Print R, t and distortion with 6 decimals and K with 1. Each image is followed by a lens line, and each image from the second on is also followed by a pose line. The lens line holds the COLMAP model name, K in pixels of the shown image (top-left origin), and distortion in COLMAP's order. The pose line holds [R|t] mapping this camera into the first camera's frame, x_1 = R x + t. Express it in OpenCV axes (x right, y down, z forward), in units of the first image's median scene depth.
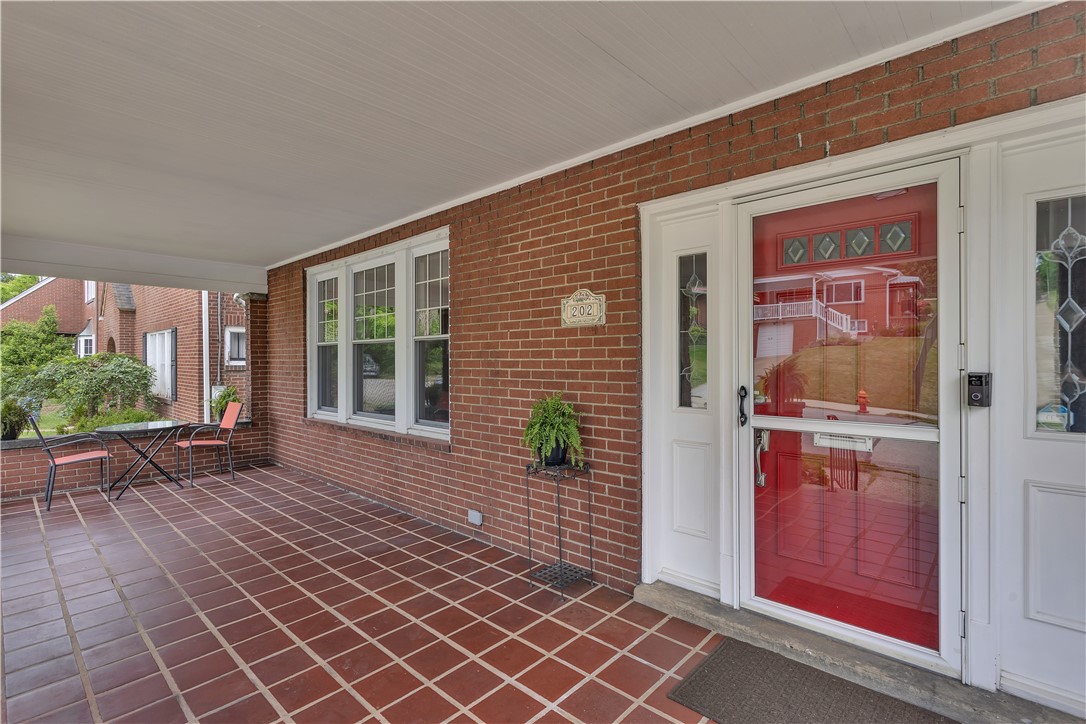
lens RADIAL K [[511.1, 0, 544.1], [0, 511.1, 361.6], [0, 0, 1]] dist [-0.001407, 0.002102]
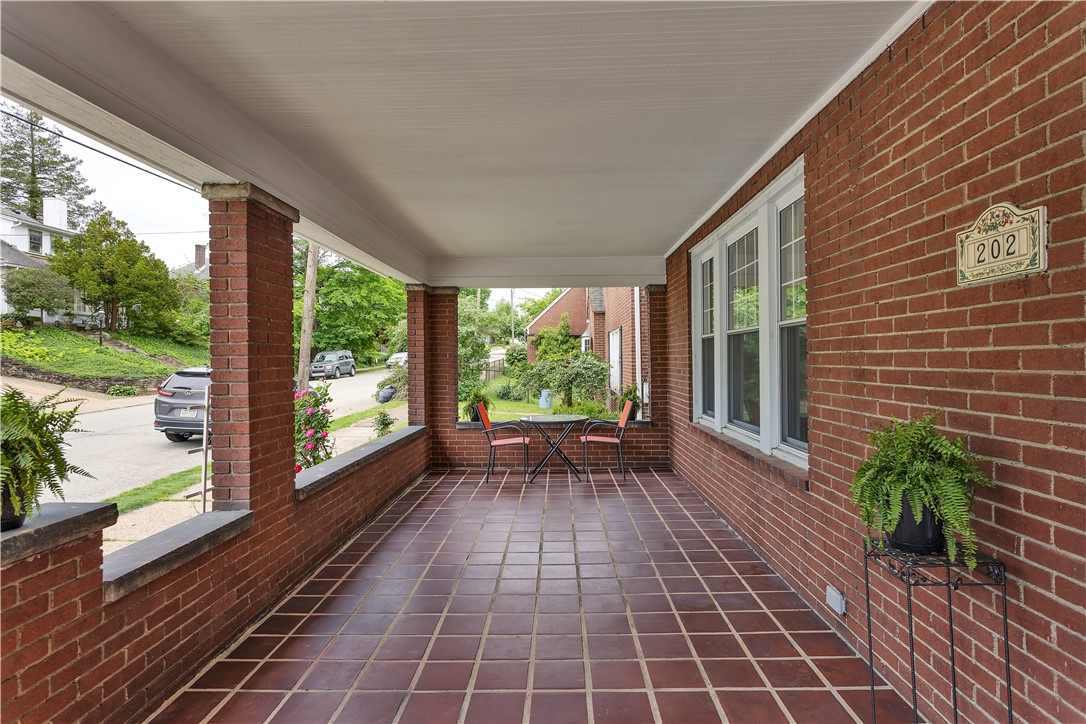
lens RADIAL K [[579.1, 0, 543.0], [0, 579.1, 362.0], [0, 0, 1]] dist [0.005236, 0.000949]
pose [[0.659927, -0.001012, -0.751329, 0.173502], [0.006698, 0.999967, 0.004536, 0.002493], [0.751300, -0.008026, 0.659912, 0.258473]]
